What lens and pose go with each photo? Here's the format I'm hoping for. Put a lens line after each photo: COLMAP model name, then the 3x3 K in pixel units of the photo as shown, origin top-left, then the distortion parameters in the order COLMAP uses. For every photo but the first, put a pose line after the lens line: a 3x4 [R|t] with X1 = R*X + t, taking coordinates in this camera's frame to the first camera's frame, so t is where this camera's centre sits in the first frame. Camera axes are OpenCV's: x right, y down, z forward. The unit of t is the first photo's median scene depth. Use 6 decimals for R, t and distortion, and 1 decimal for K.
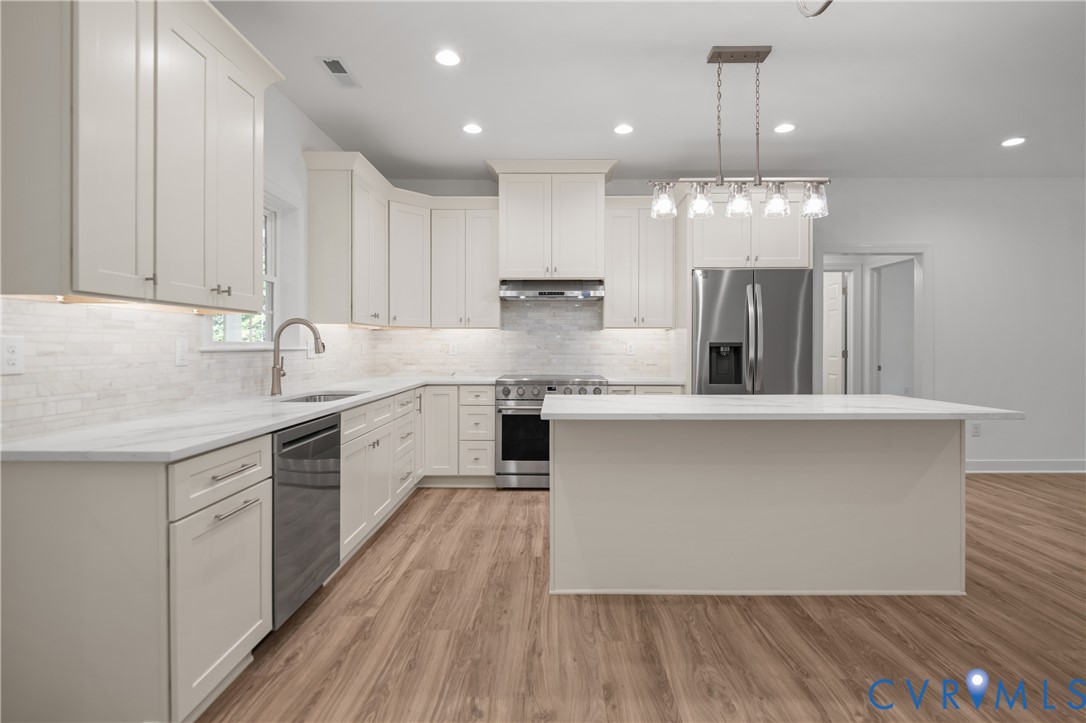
lens RADIAL K [[561.9, 0, 548.7], [0, 561.9, 348.6], [0, 0, 1]] dist [-0.002807, -0.000722]
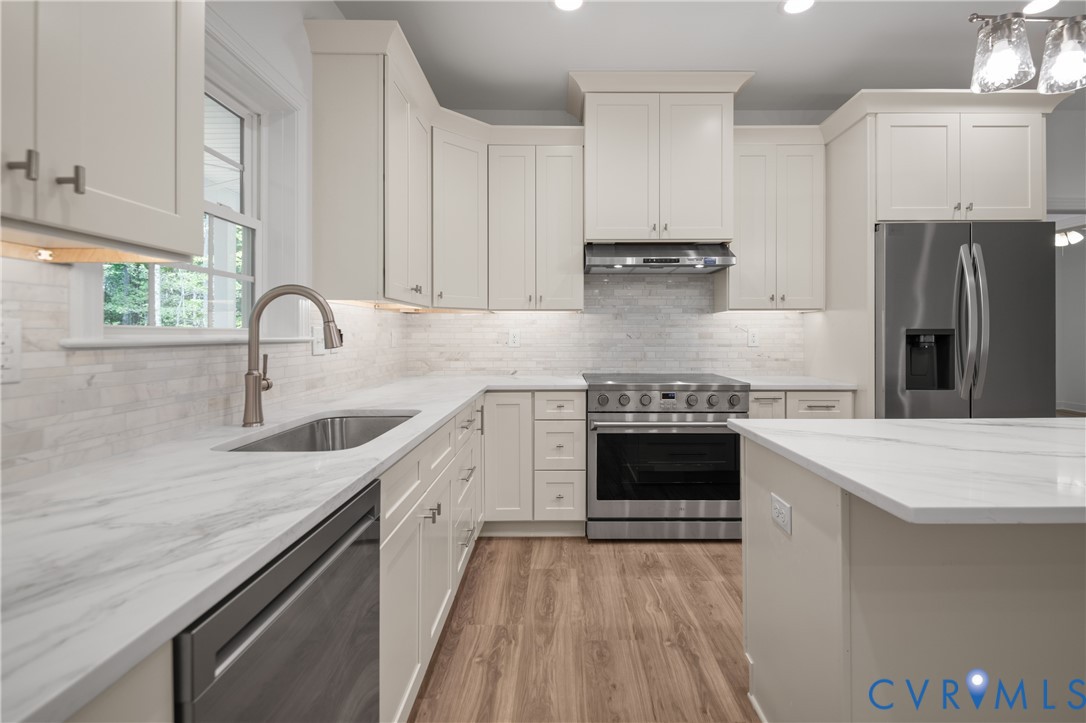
lens RADIAL K [[528.7, 0, 557.0], [0, 528.7, 335.1], [0, 0, 1]] dist [0.000365, -0.000198]
pose [[0.999859, -0.001459, 0.016756, -0.142884], [0.001531, 0.999990, -0.004272, -0.001424], [-0.016750, 0.004297, 0.999850, 0.346388]]
